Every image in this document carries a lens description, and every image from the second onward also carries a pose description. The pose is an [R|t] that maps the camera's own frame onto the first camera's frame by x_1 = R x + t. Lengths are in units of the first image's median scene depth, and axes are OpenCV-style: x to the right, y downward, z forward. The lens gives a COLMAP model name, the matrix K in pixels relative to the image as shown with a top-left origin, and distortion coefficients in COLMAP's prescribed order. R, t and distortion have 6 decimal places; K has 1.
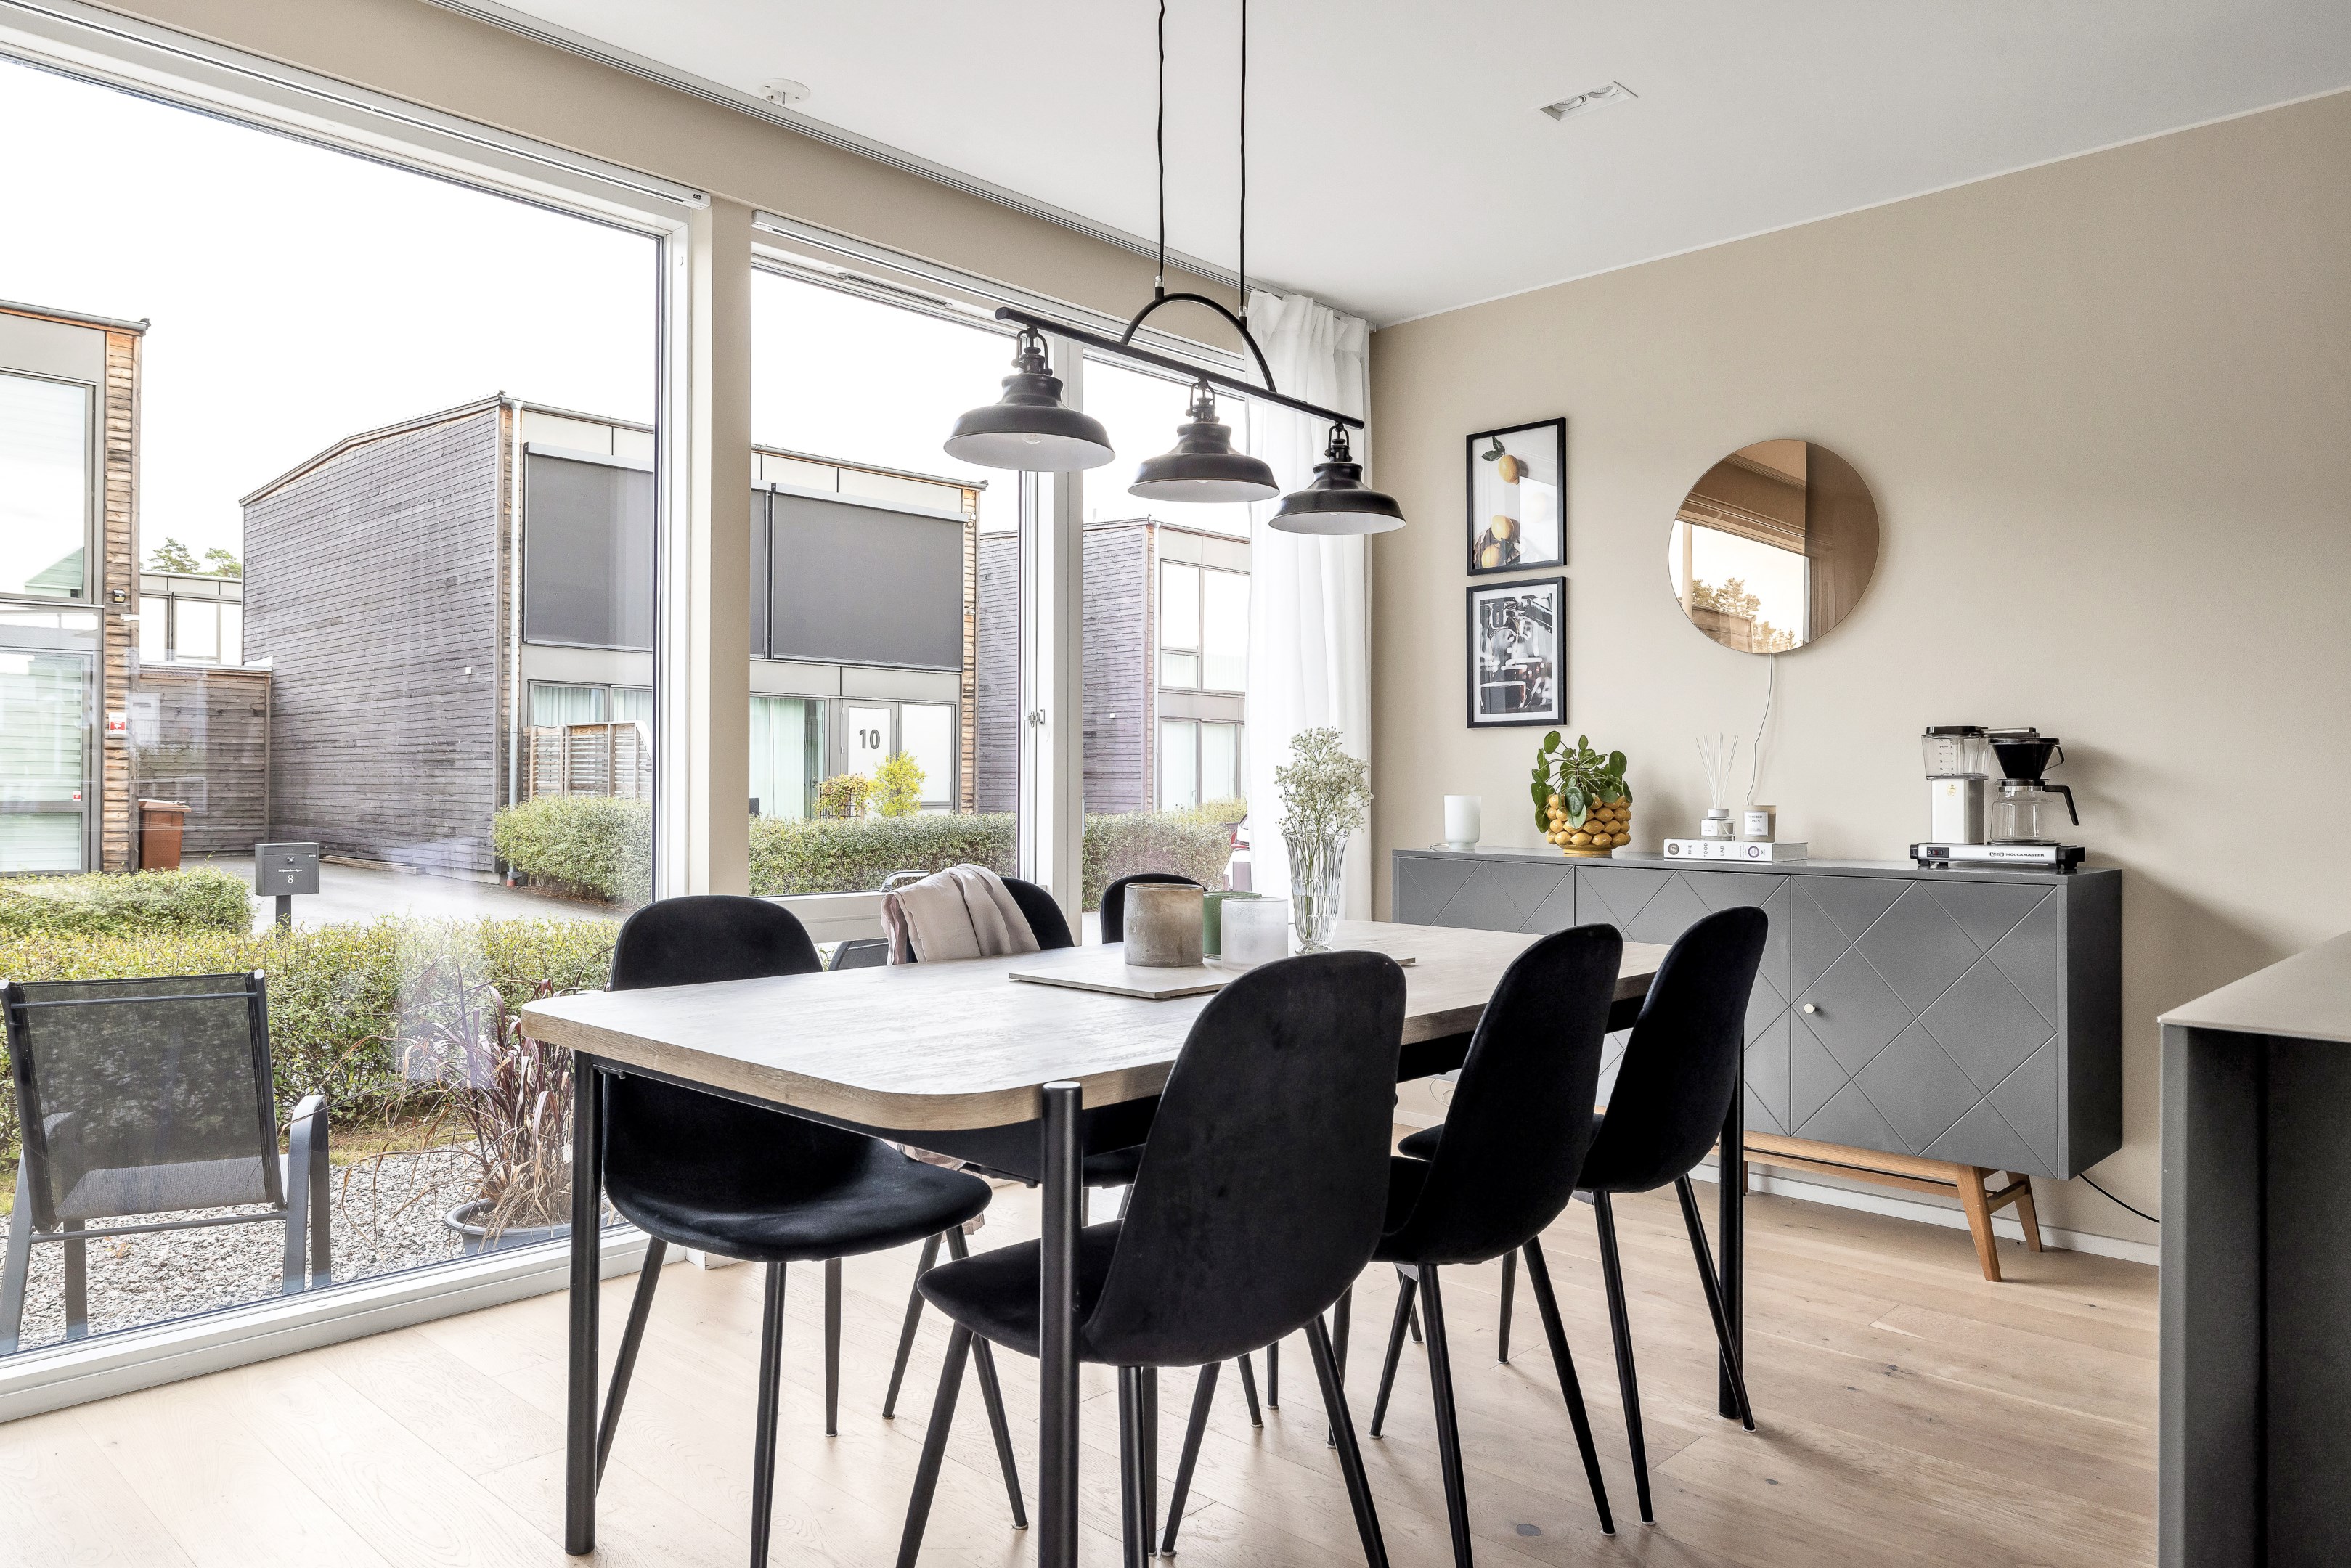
lens RADIAL K [[1554.0, 0, 1163.3], [0, 1554.0, 778.7], [0, 0, 1]] dist [-0.004129, 0.002852]
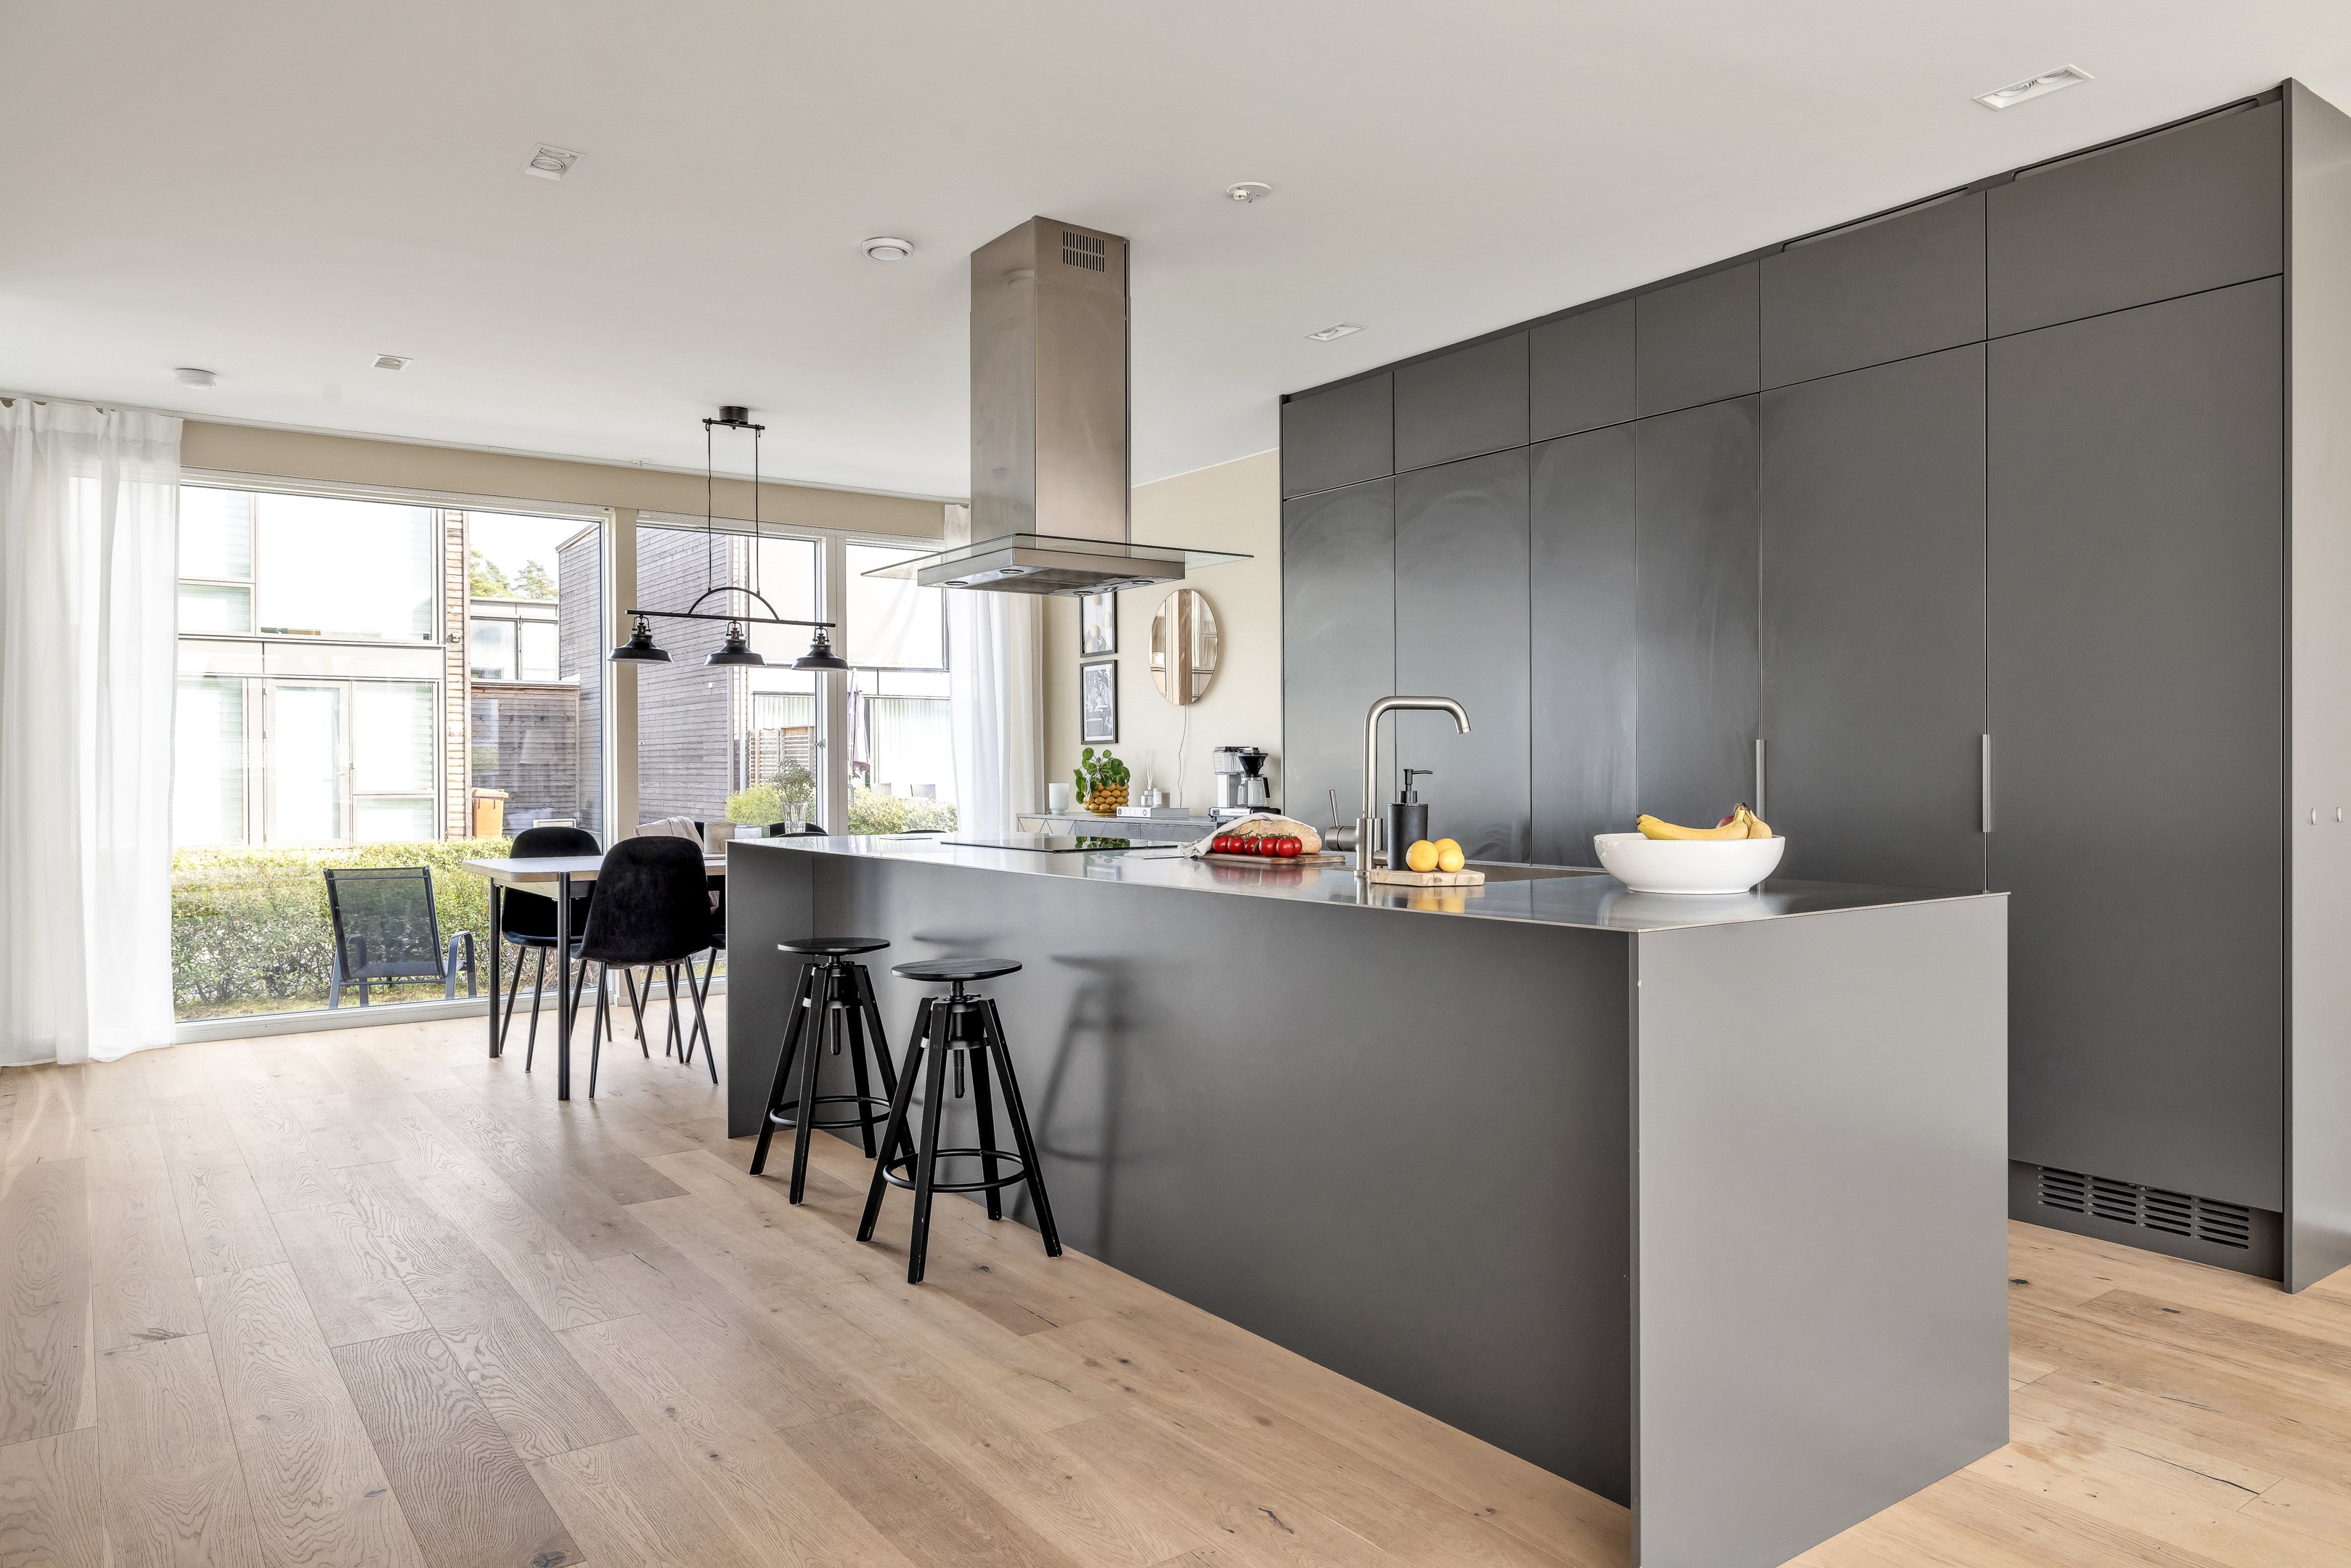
lens RADIAL K [[1509.9, 0, 1148.5], [0, 1509.9, 781.2], [0, 0, 1]] dist [0.000883, 0.003052]
pose [[0.982822, -0.006522, -0.184438, 0.594835], [0.008866, 0.999890, 0.011887, -0.010879], [0.184340, -0.013319, 0.982772, -0.670856]]
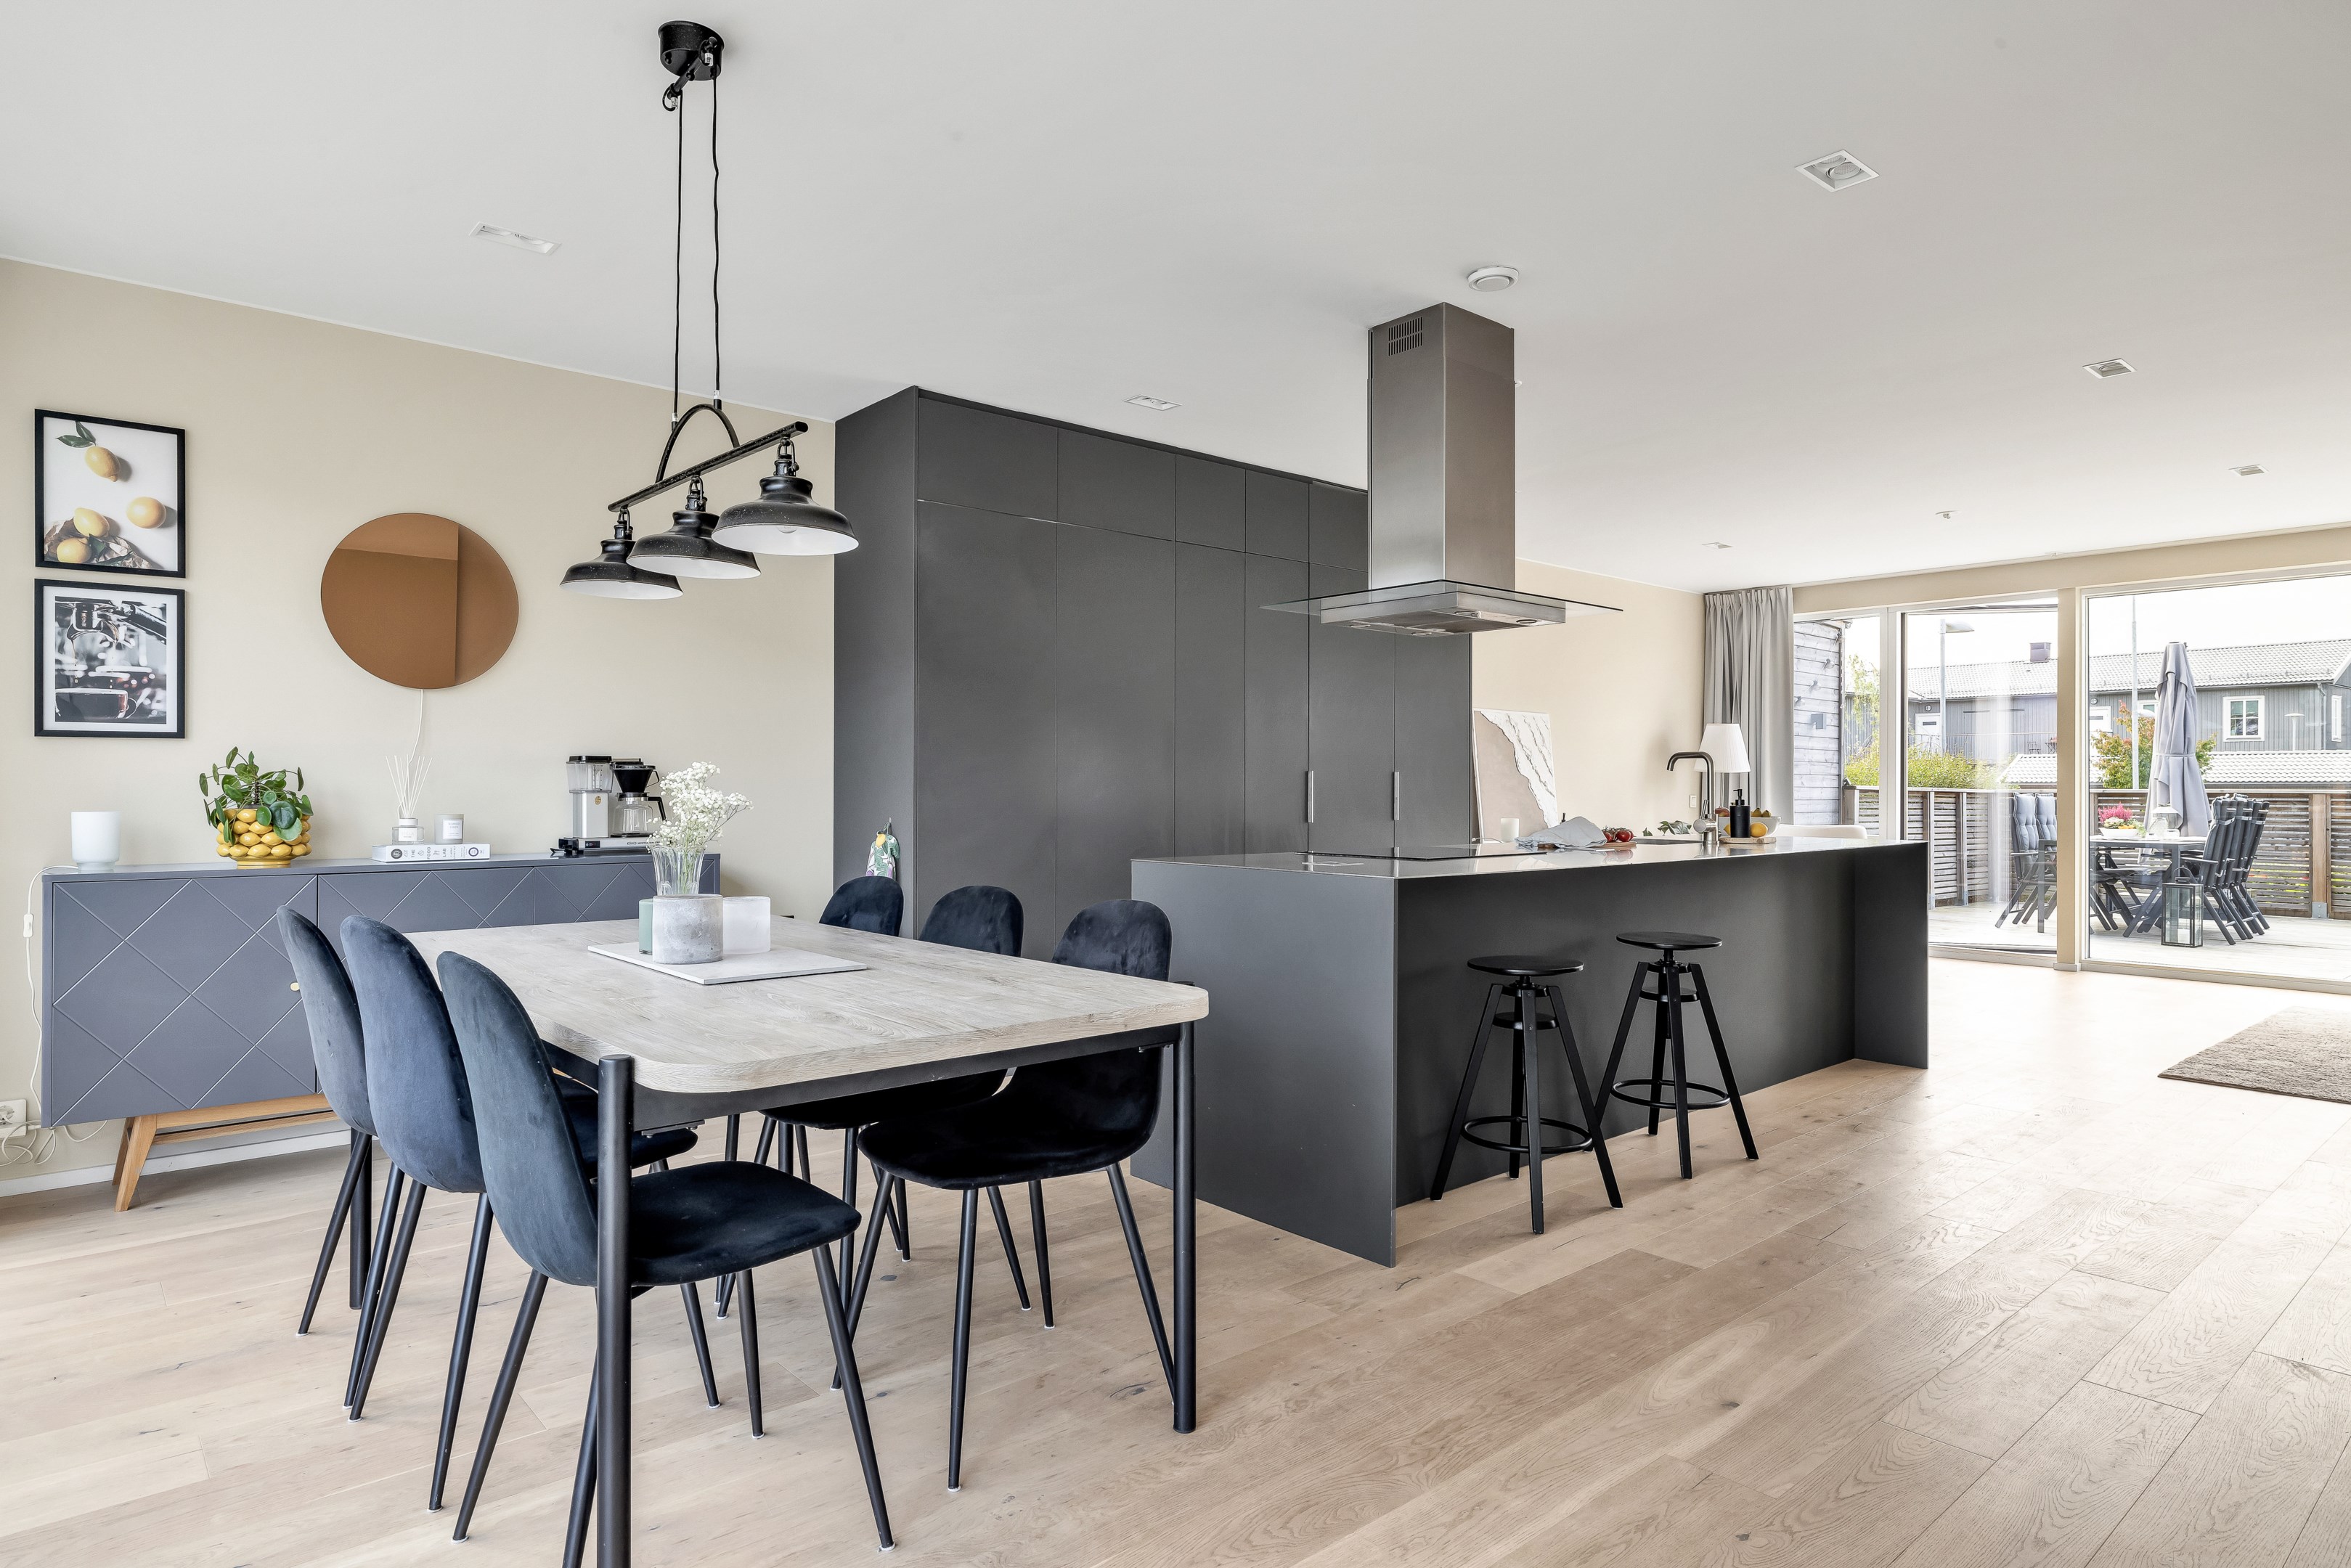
lens RADIAL K [[1330.1, 0, 1155.0], [0, 1330.1, 776.5], [0, 0, 1]] dist [0.004645, -0.000368]
pose [[0.093720, 0.002140, 0.995596, -0.519720], [-0.006185, 0.999980, -0.001568, -0.012453], [-0.995579, -0.006011, 0.093731, 0.290121]]
